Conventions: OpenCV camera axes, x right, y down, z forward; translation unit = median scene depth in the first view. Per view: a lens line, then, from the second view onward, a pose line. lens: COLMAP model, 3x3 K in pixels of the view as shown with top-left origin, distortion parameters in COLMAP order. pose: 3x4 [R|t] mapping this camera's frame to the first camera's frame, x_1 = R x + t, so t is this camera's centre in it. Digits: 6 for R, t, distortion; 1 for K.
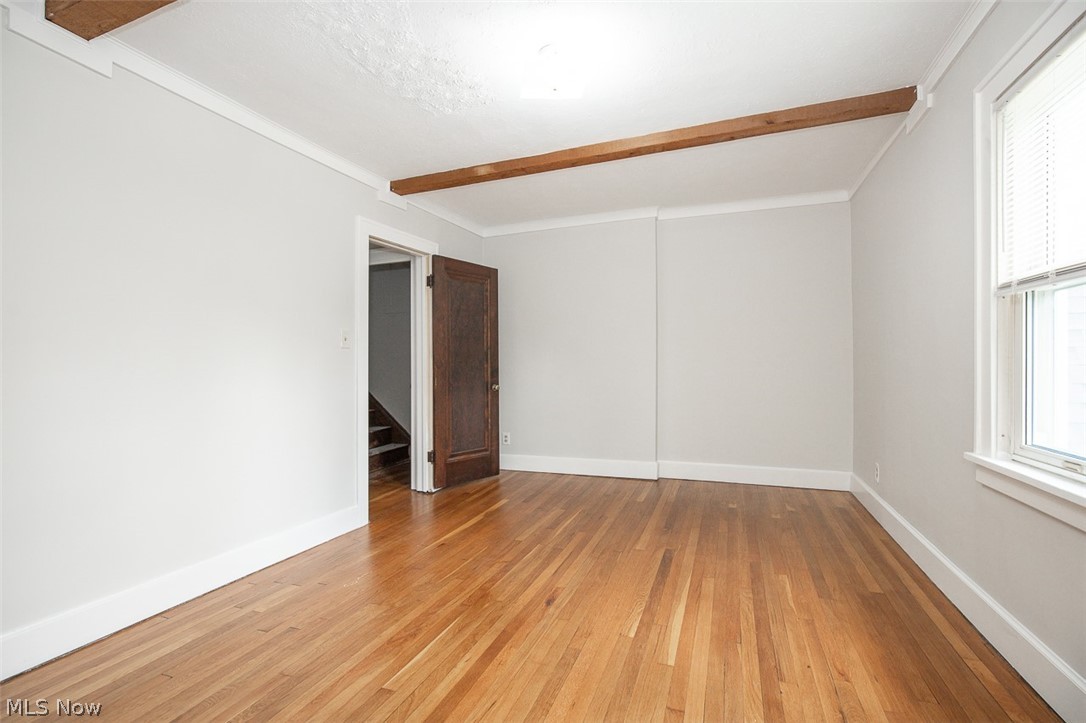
lens RADIAL K [[499.9, 0, 545.7], [0, 499.9, 364.0], [0, 0, 1]] dist [-0.010063, 0.001905]
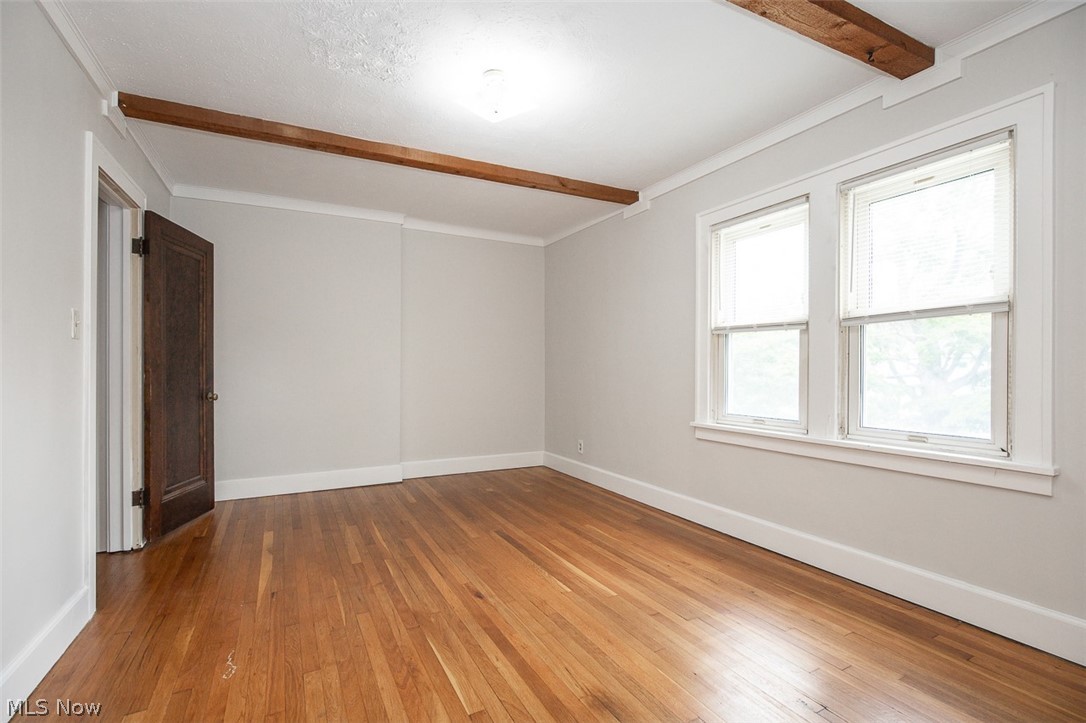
lens RADIAL K [[499.9, 0, 546.5], [0, 499.9, 369.0], [0, 0, 1]] dist [-0.010063, 0.001905]
pose [[0.656685, 0.008711, 0.754114, -0.524998], [-0.009263, 0.999951, -0.003485, 0.002967], [-0.754108, -0.004697, 0.656734, 0.157282]]
